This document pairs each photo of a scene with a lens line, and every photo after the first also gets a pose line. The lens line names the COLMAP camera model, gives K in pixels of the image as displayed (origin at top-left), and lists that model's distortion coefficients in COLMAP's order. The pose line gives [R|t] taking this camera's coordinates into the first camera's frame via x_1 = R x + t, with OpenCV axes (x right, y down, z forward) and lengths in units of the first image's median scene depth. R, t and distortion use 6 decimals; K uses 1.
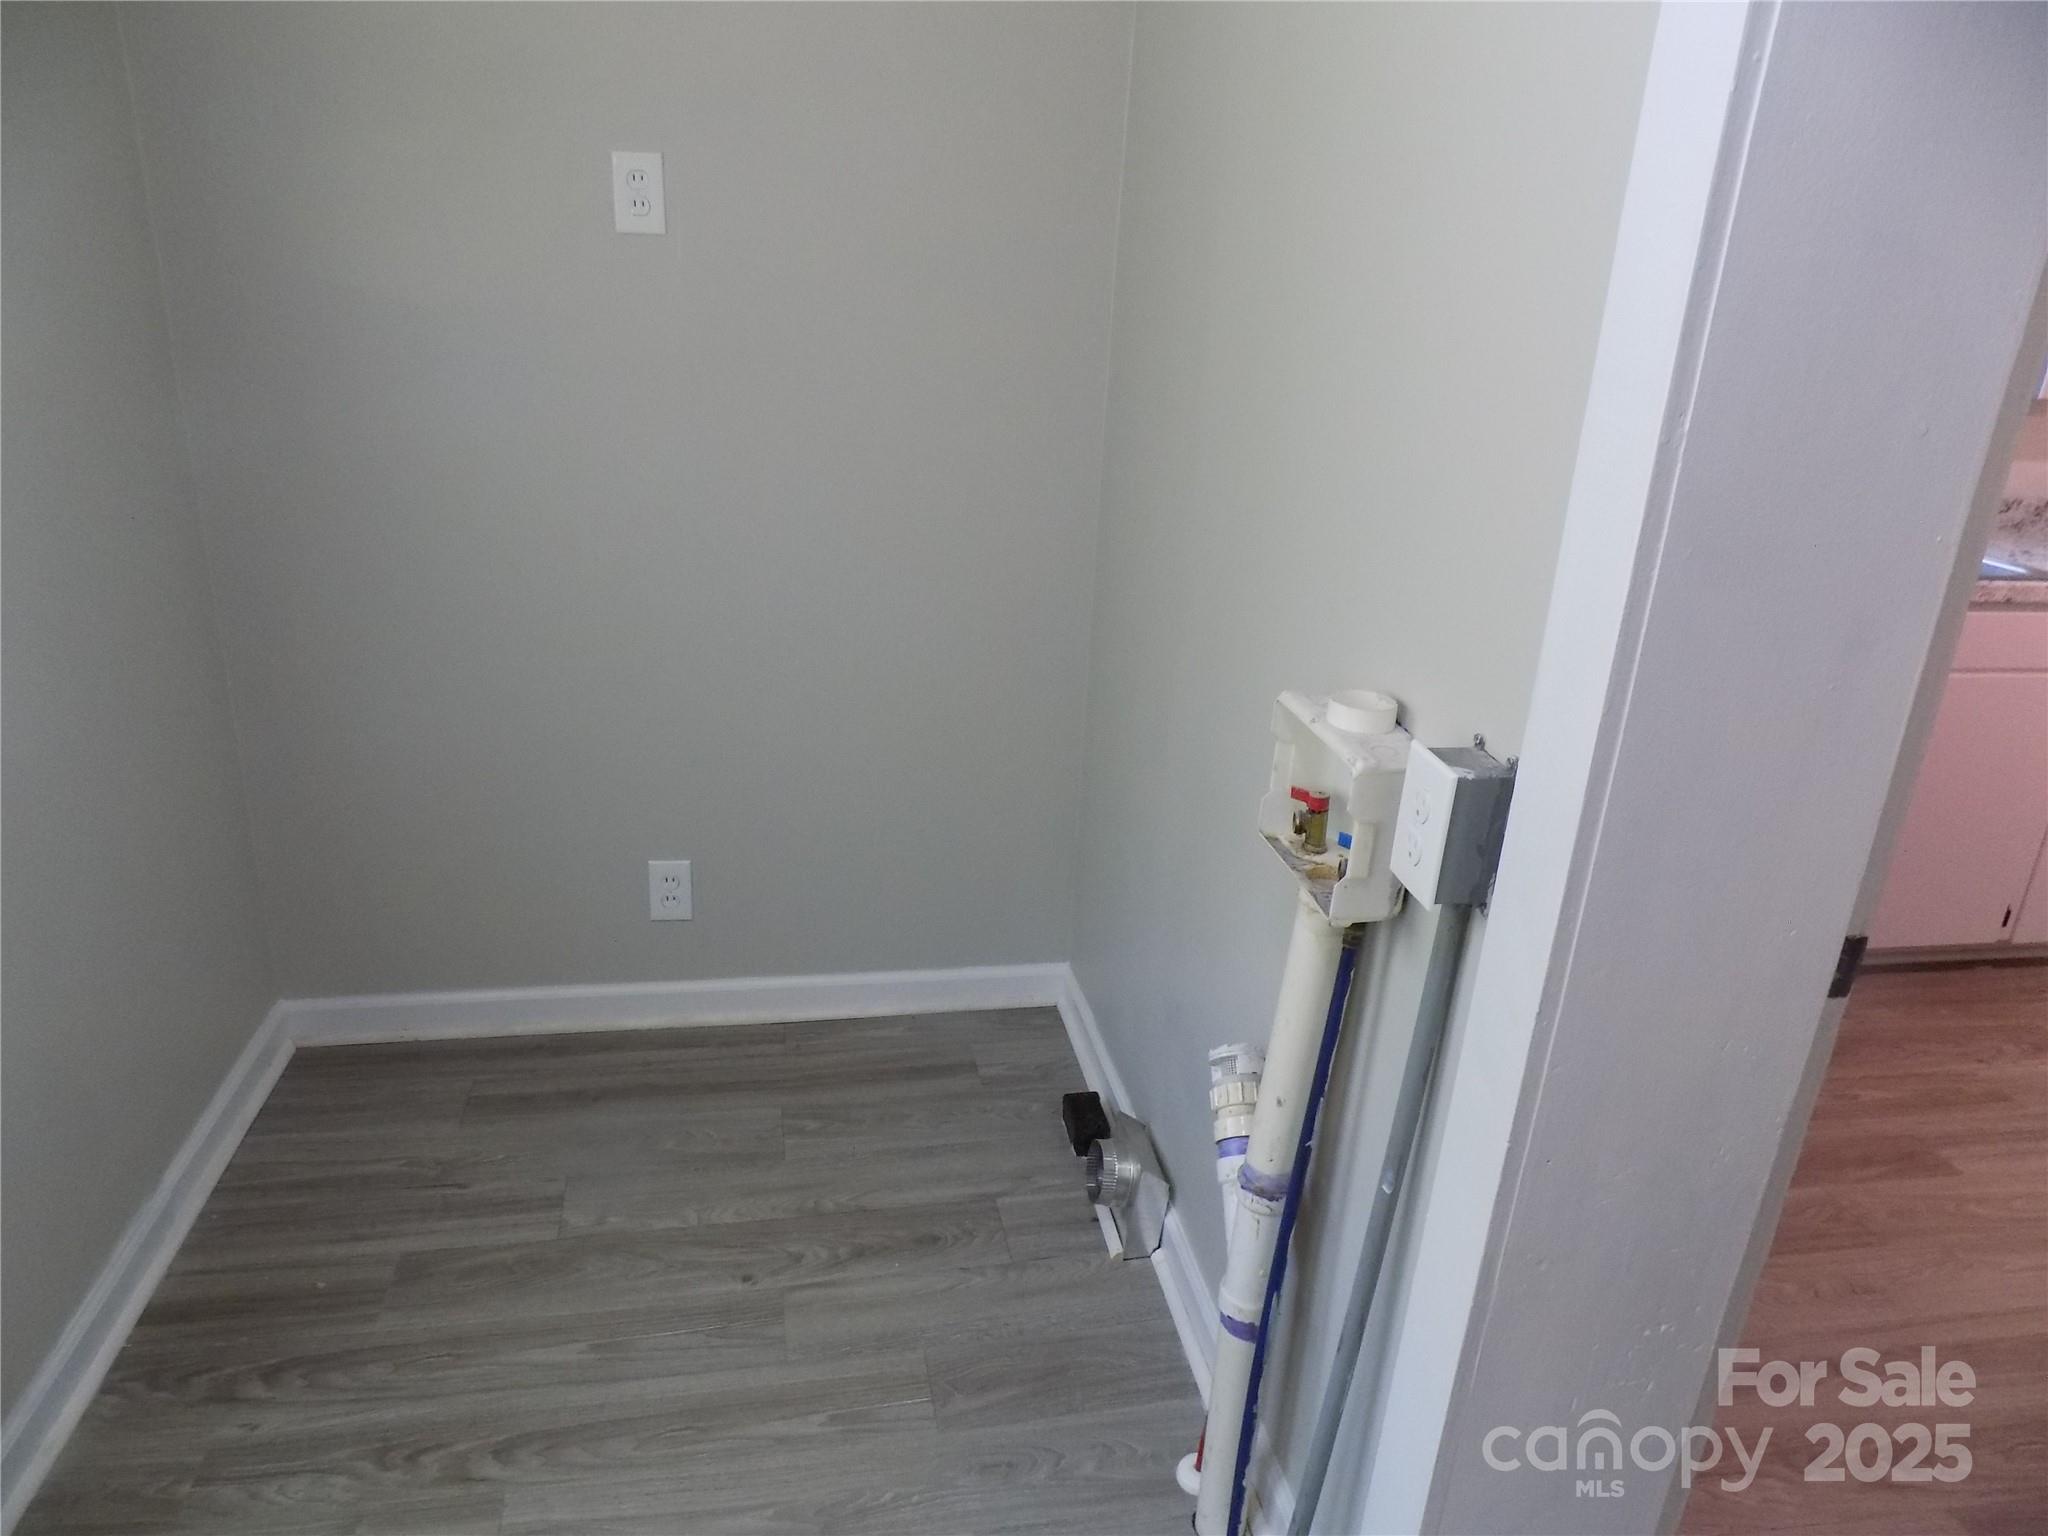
lens RADIAL K [[1374.4, 0, 1025.7], [0, 1374.4, 767.6], [0, 0, 1]] dist [0.005934, 0.003459]
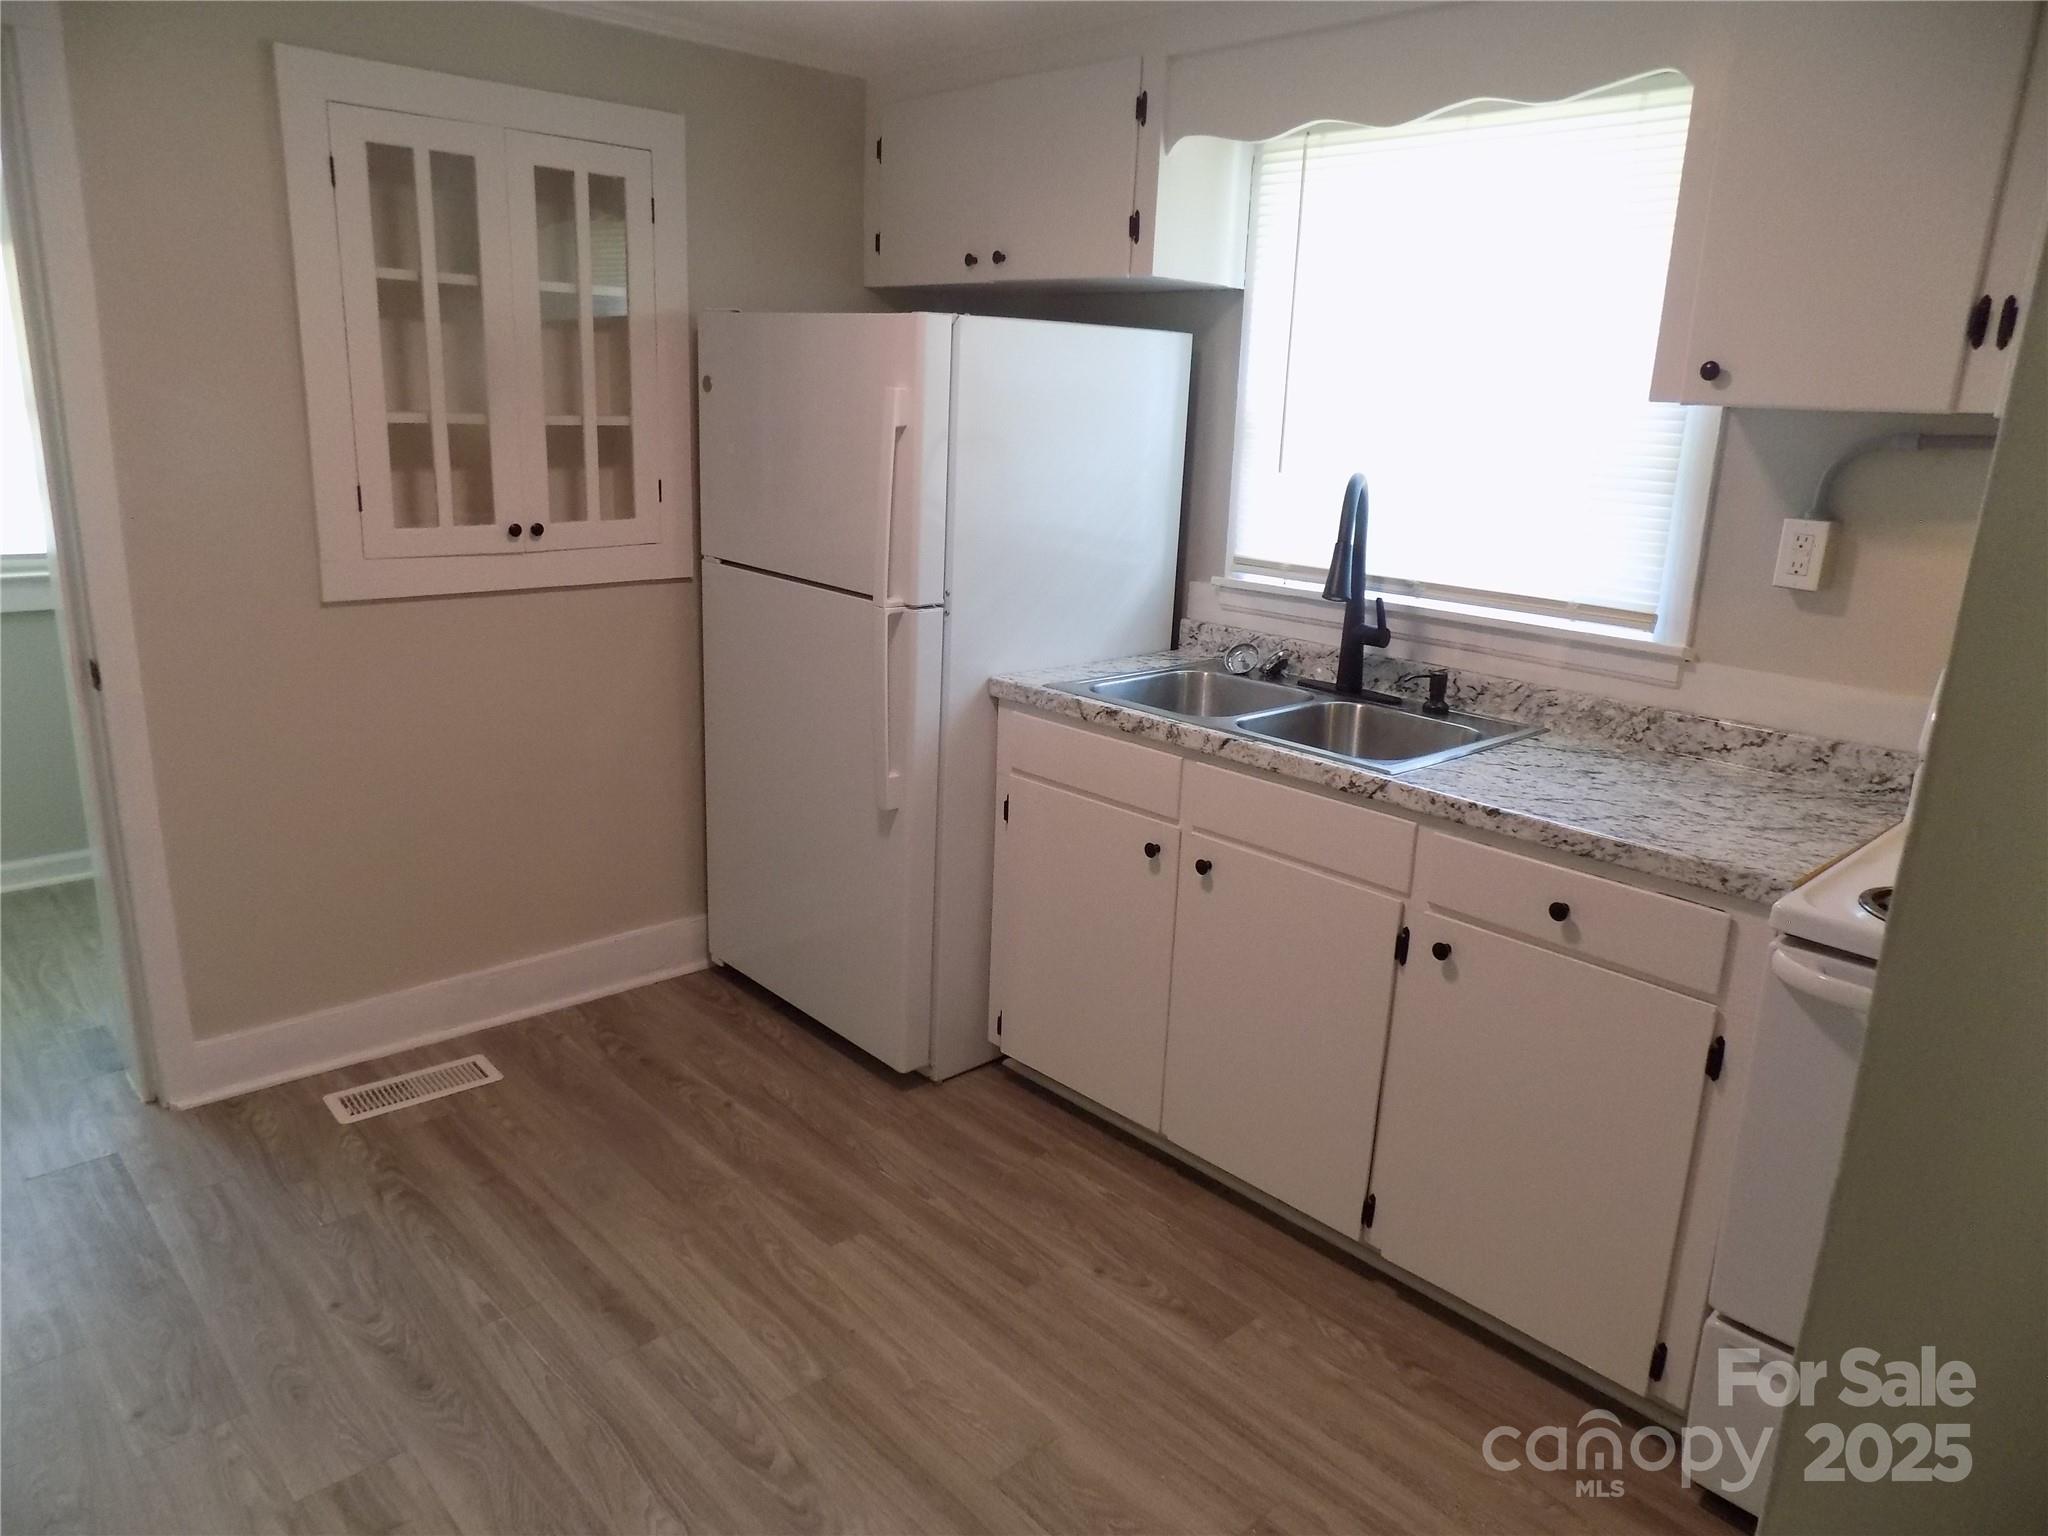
lens RADIAL K [[1374.4, 0, 1024.7], [0, 1374.4, 765.3], [0, 0, 1]] dist [0.005934, 0.003459]
pose [[0.531719, 0.198873, -0.823240, 1.180066], [-0.310073, 0.950262, 0.029287, -0.089831], [0.788118, 0.239692, 0.566938, 0.354598]]
